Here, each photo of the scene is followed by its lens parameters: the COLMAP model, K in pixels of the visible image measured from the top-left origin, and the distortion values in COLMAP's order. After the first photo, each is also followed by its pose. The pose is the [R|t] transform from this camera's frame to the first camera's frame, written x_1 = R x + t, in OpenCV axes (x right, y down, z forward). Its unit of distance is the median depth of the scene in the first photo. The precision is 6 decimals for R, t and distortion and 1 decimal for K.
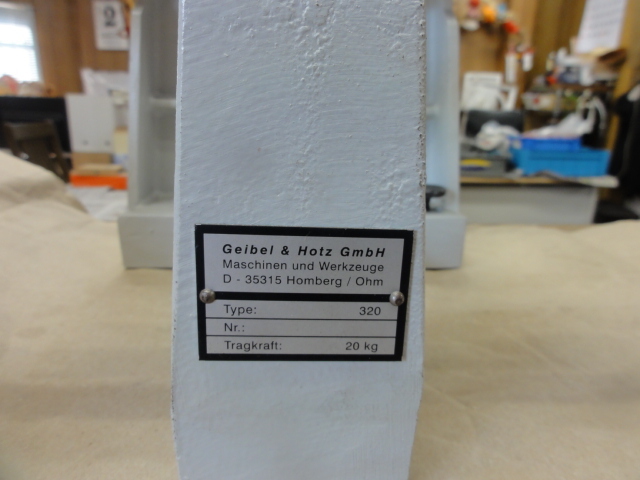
lens RADIAL K [[452.5, 0, 321.5], [0, 452.5, 238.3], [0, 0, 1]] dist [0.007117, 0.000533]
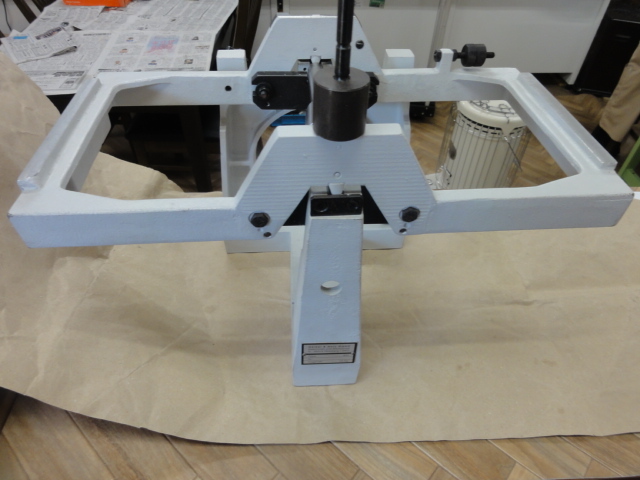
lens RADIAL K [[452.5, 0, 318.2], [0, 452.5, 241.9], [0, 0, 1]] dist [0.007117, 0.000533]
pose [[0.999983, -0.005913, 0.000037, -0.068122], [0.005195, 0.881465, 0.472220, -1.390793], [-0.002825, -0.472212, 0.881481, -1.069419]]
